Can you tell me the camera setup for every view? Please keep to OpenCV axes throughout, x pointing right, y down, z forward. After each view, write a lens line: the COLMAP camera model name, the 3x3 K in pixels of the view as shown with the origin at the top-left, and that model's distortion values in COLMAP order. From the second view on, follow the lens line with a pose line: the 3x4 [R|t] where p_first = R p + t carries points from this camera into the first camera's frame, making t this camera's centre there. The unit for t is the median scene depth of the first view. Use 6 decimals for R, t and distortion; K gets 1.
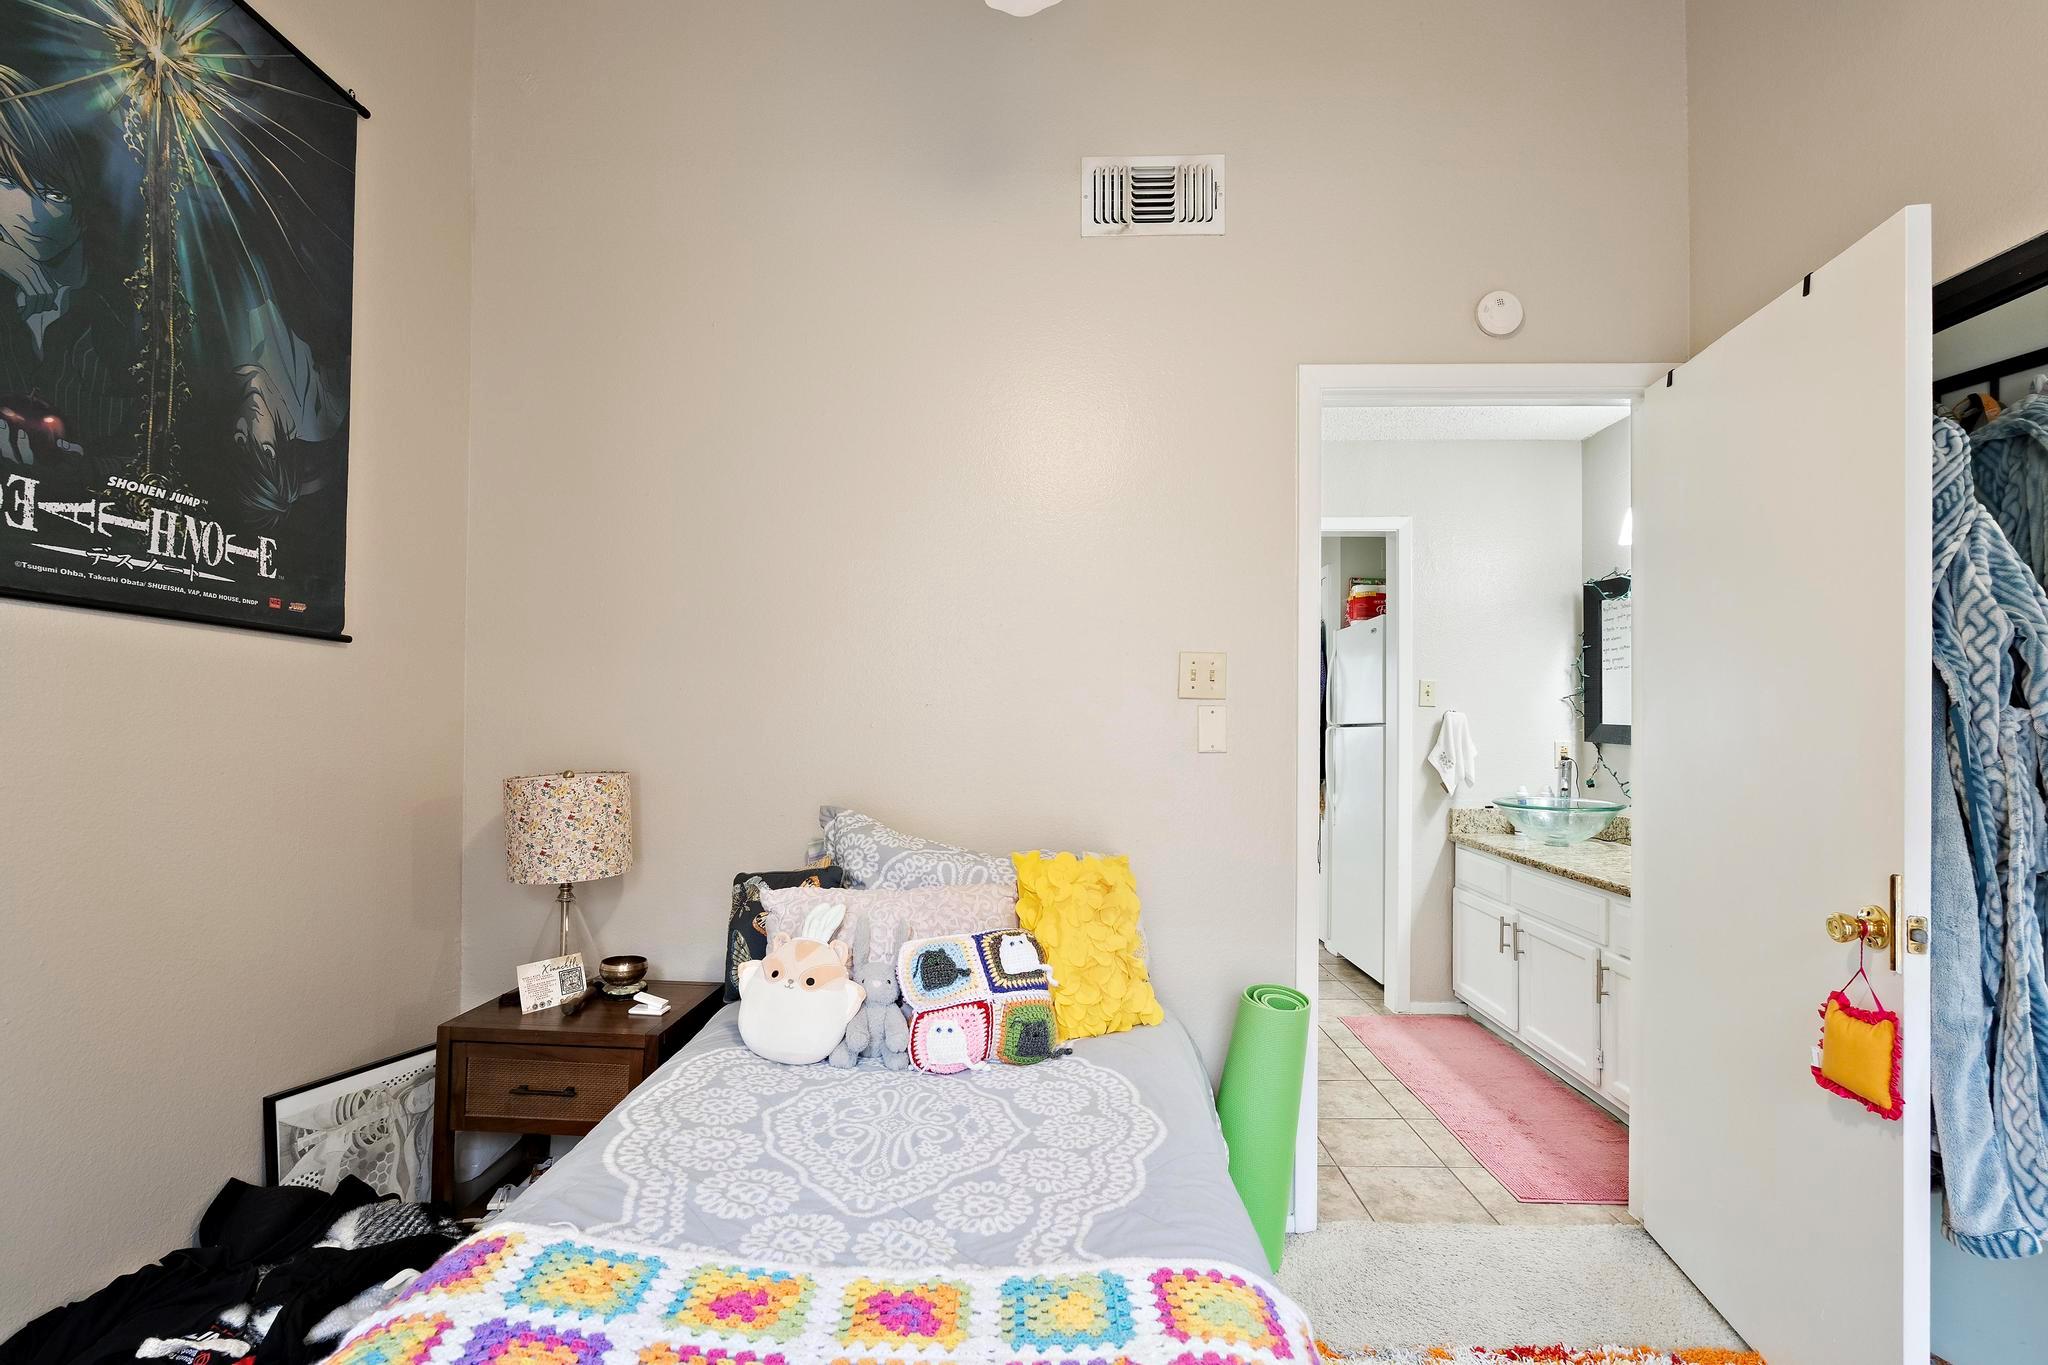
lens RADIAL K [[890.3, 0, 1036.8], [0, 890.3, 707.6], [0, 0, 1]] dist [-0.005086, 0.000813]
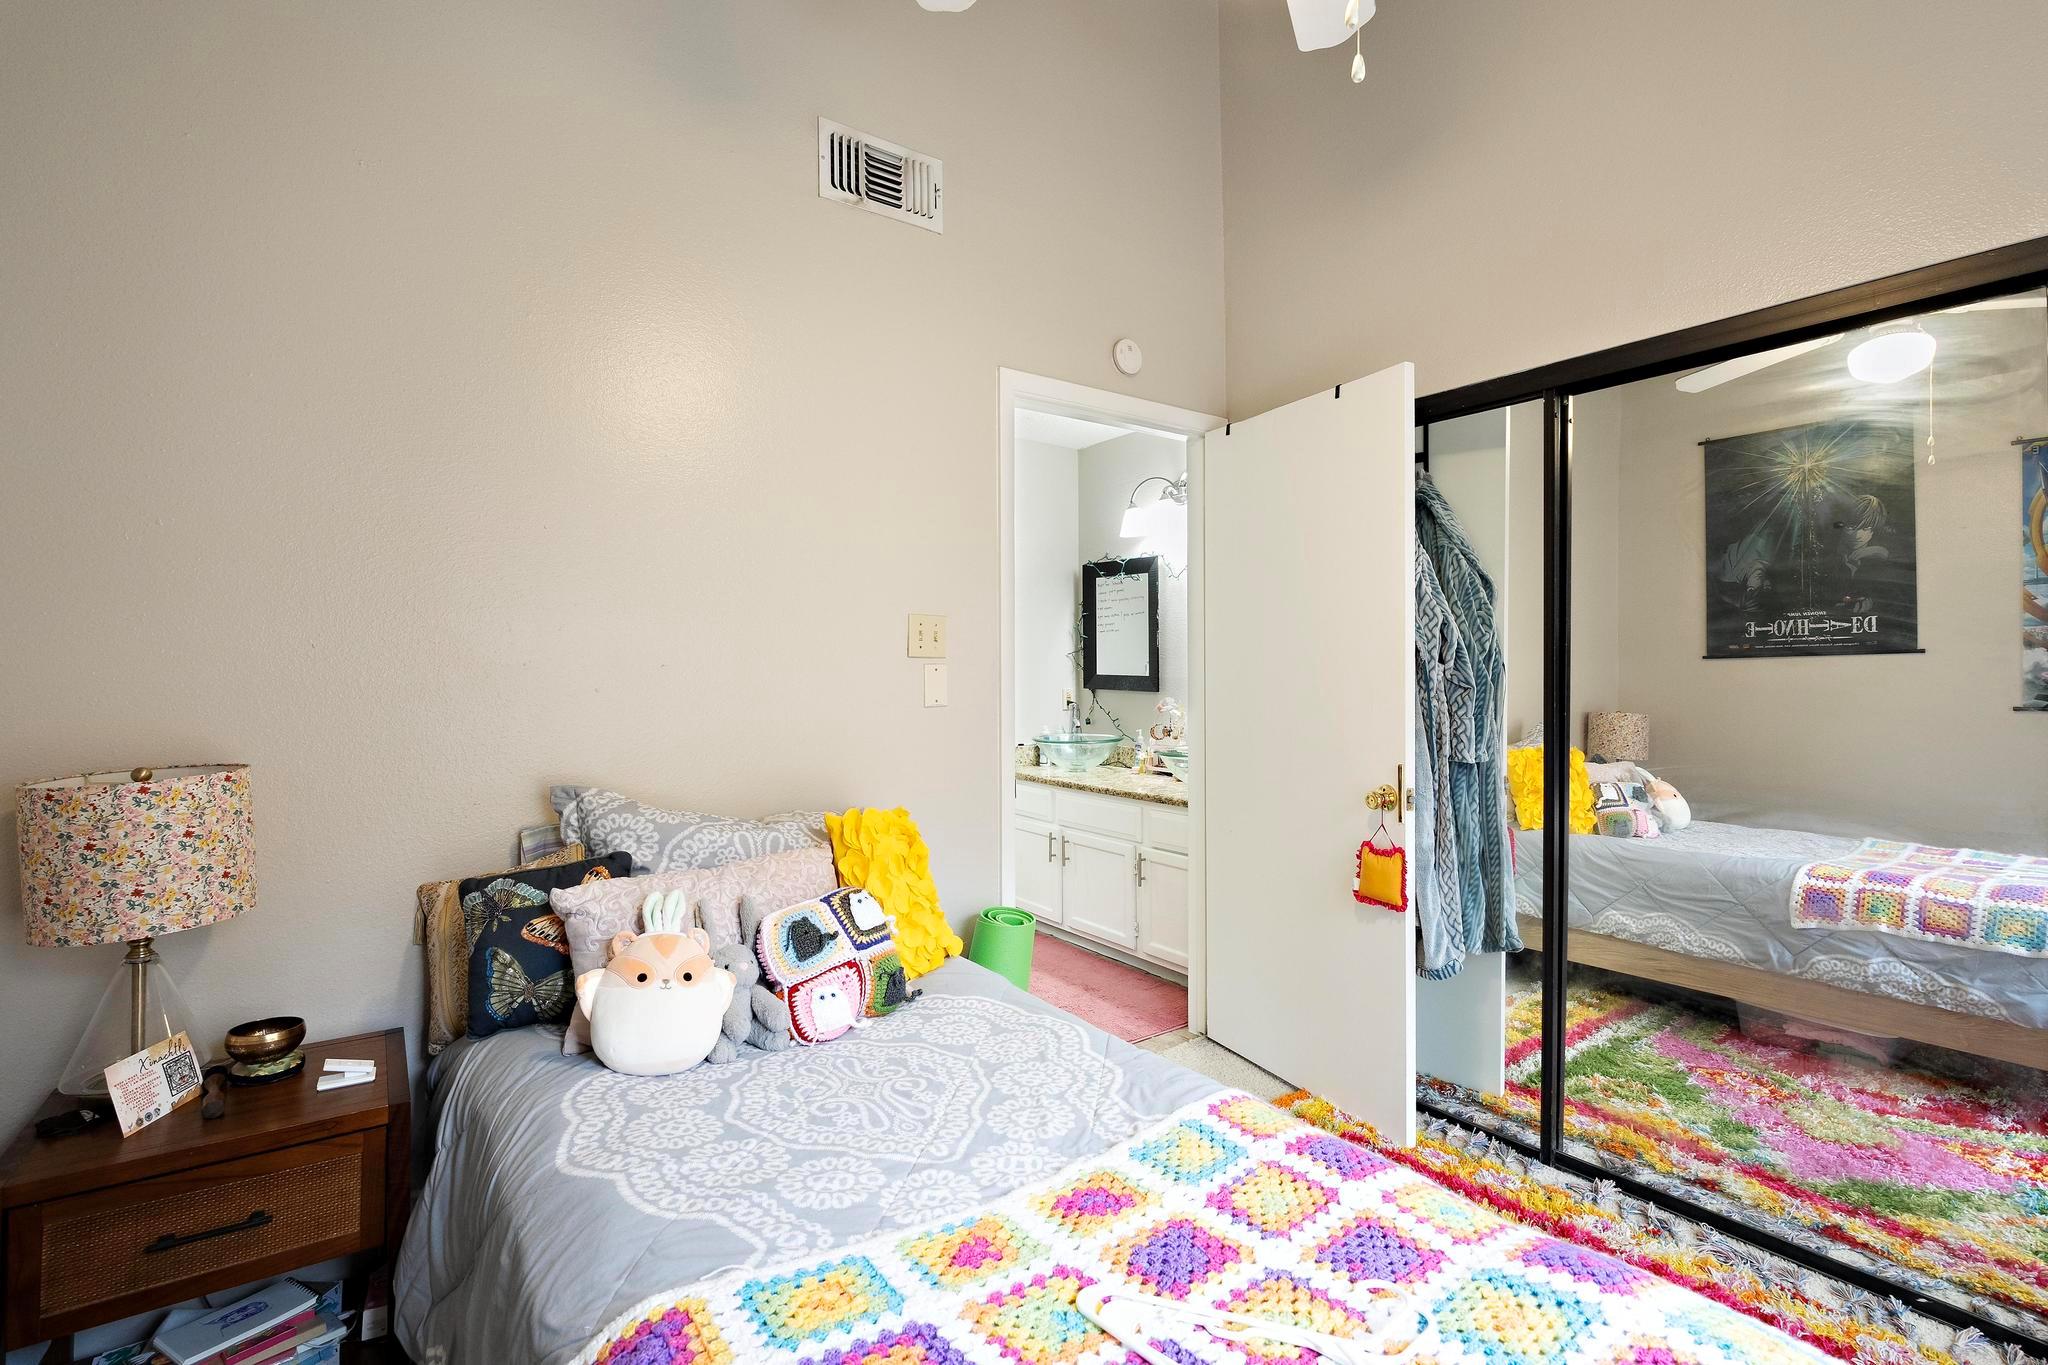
lens RADIAL K [[890.3, 0, 1026.6], [0, 890.3, 667.1], [0, 0, 1]] dist [-0.005086, 0.000813]
pose [[0.799321, -0.009443, 0.600830, -0.495522], [0.004726, 0.999944, 0.009428, -0.010633], [-0.600886, -0.004697, 0.799321, 0.076880]]
